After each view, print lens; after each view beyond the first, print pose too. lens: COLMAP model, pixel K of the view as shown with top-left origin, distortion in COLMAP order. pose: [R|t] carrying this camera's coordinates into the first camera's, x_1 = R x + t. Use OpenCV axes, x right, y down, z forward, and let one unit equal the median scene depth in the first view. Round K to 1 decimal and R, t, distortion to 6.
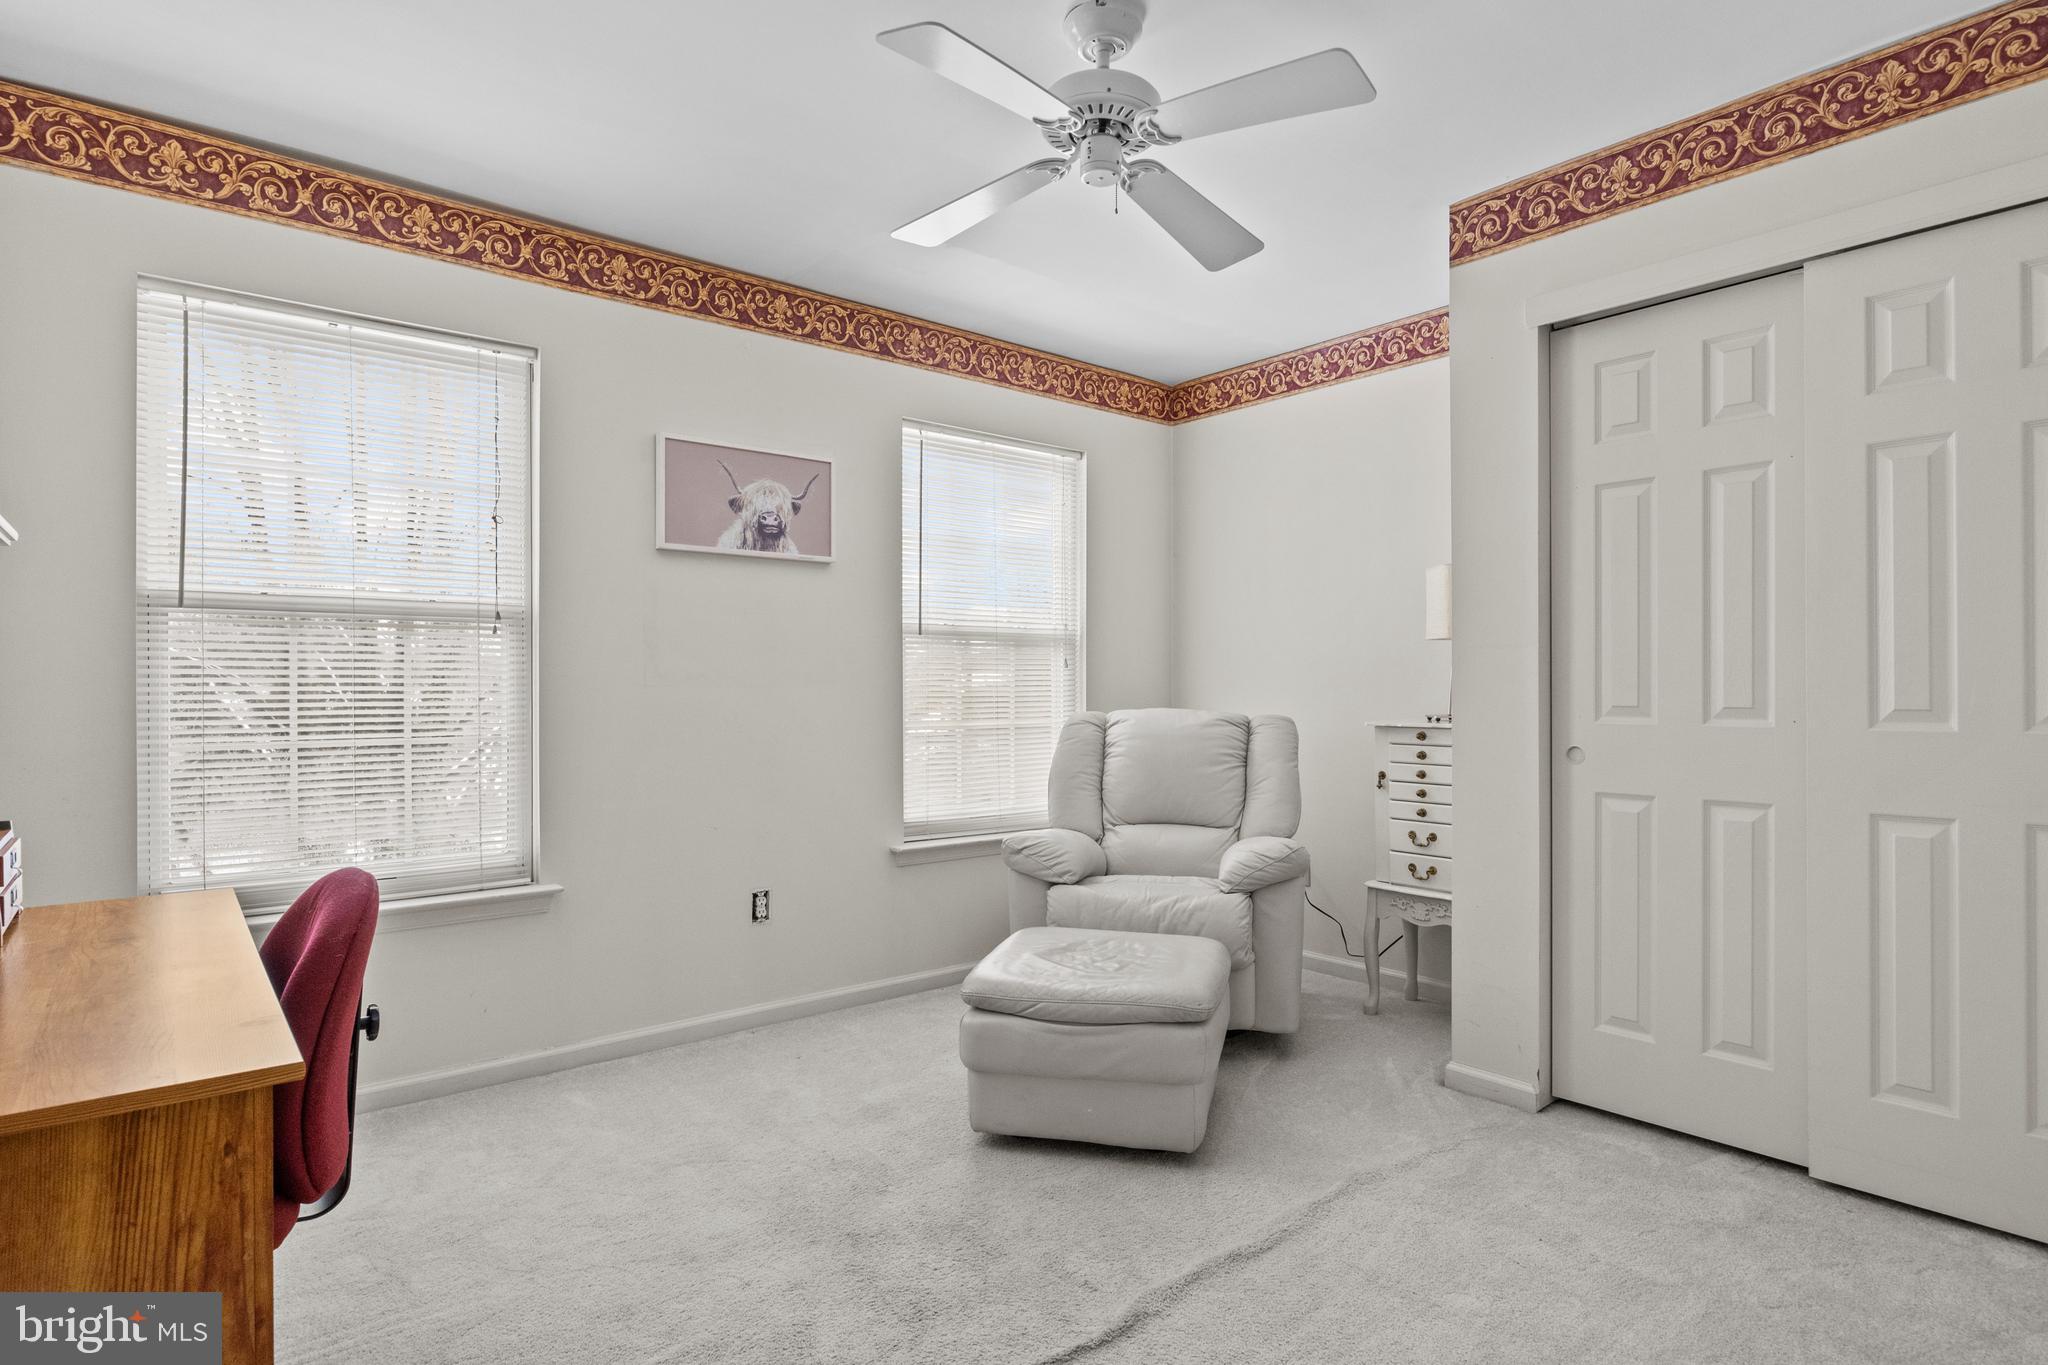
lens RADIAL K [[1095.0, 0, 1025.0], [0, 1095.0, 682.9], [0, 0, 1]] dist [0.001244, -0.001294]
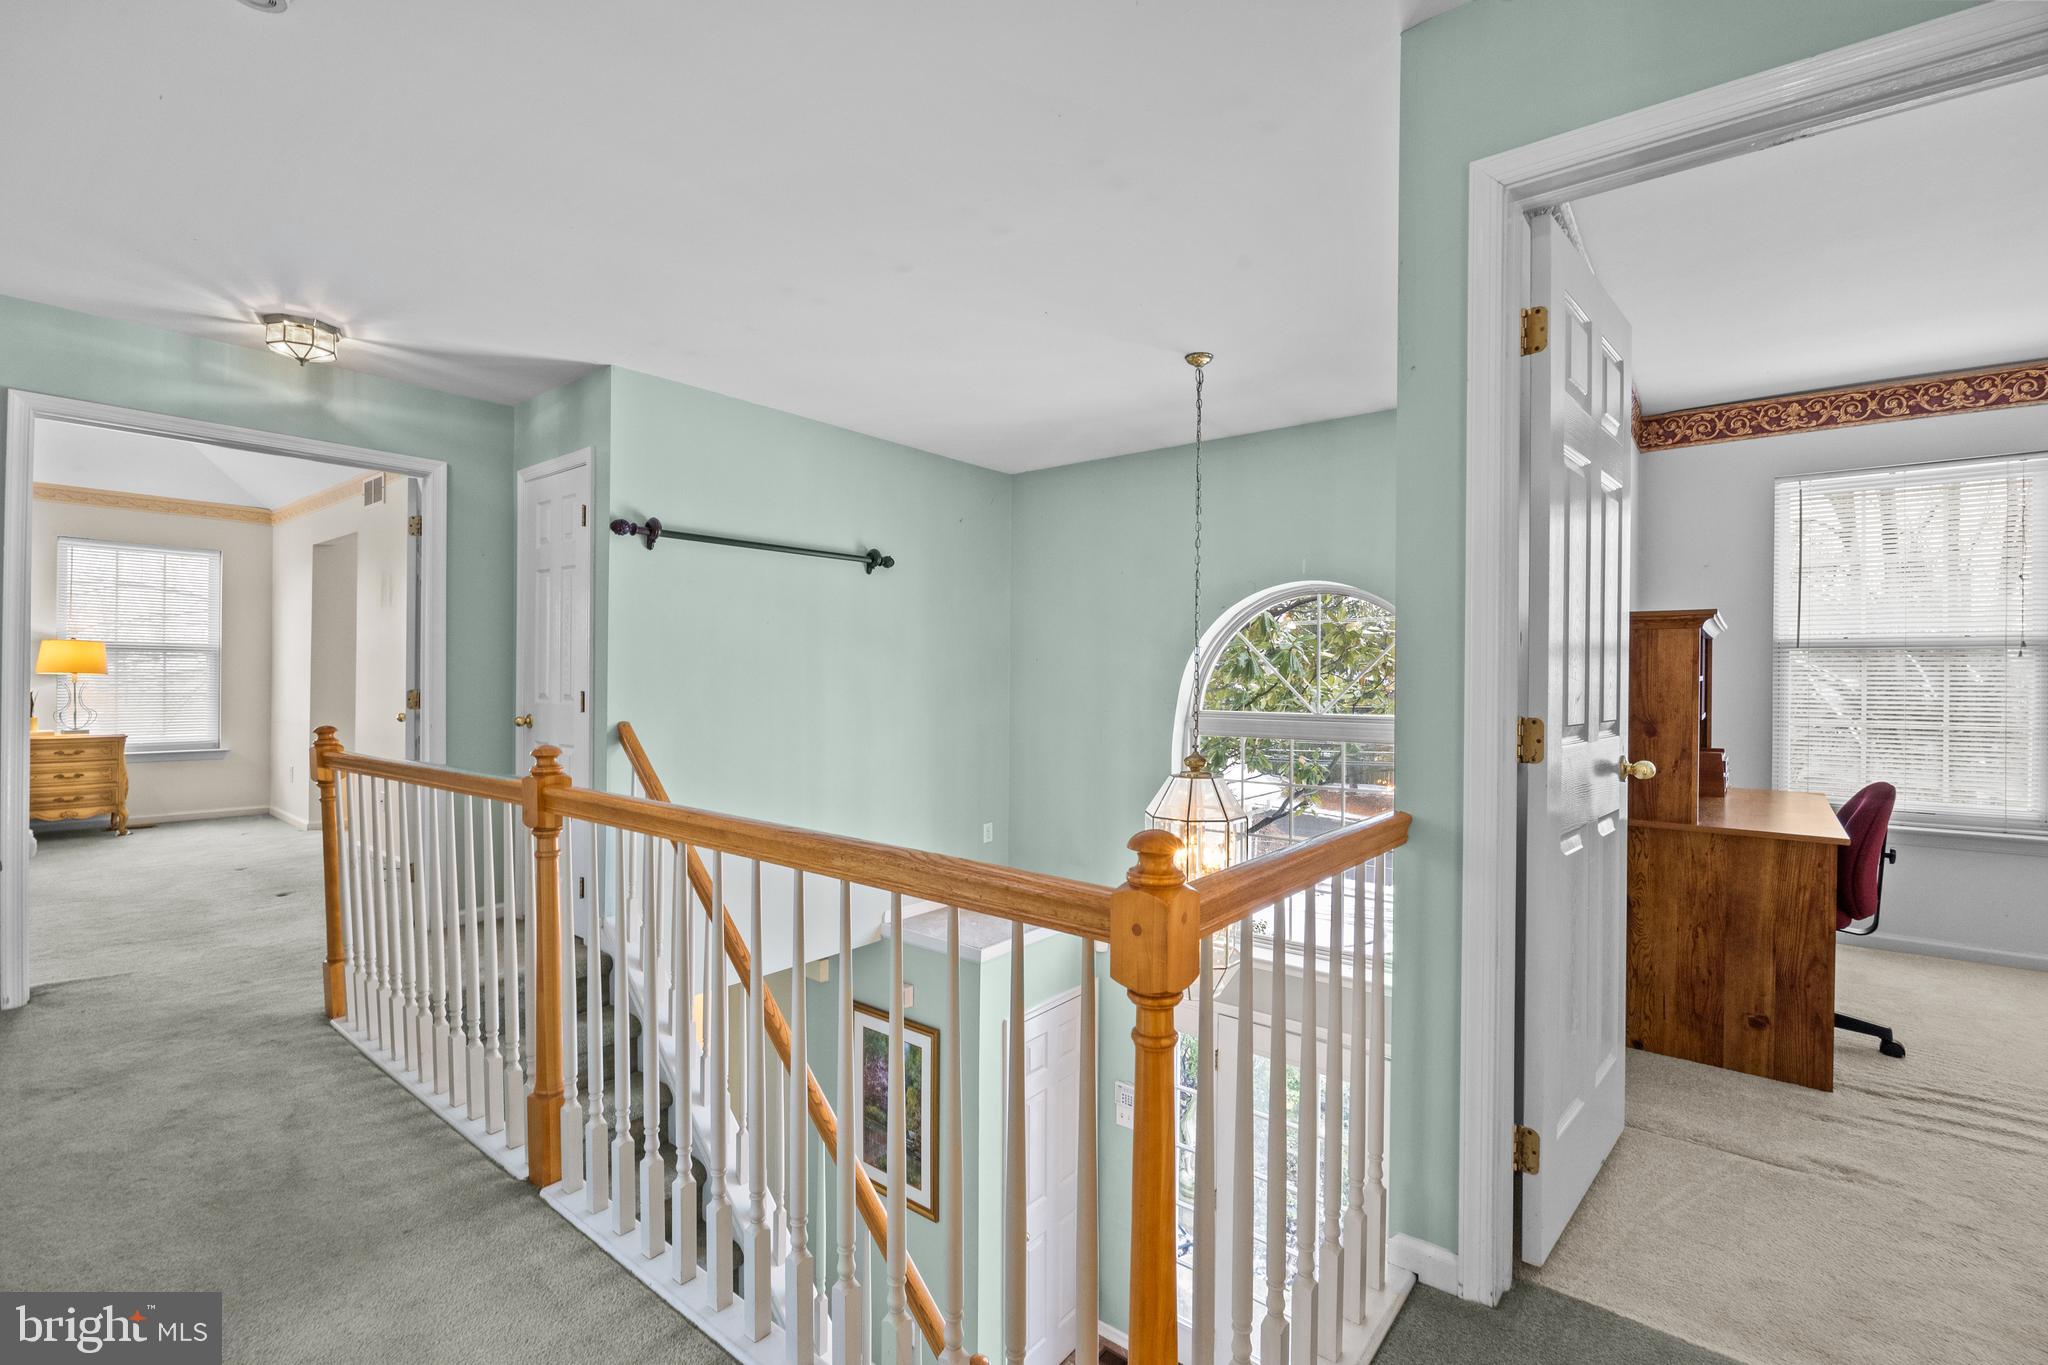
lens RADIAL K [[877.8, 0, 1026.5], [0, 877.8, 686.3], [0, 0, 1]] dist [-0.016570, -0.000688]
pose [[0.195830, 0.014292, -0.980534, 0.707878], [-0.000865, 0.999896, 0.014401, -0.040563], [0.980637, -0.001972, 0.195822, -0.969766]]
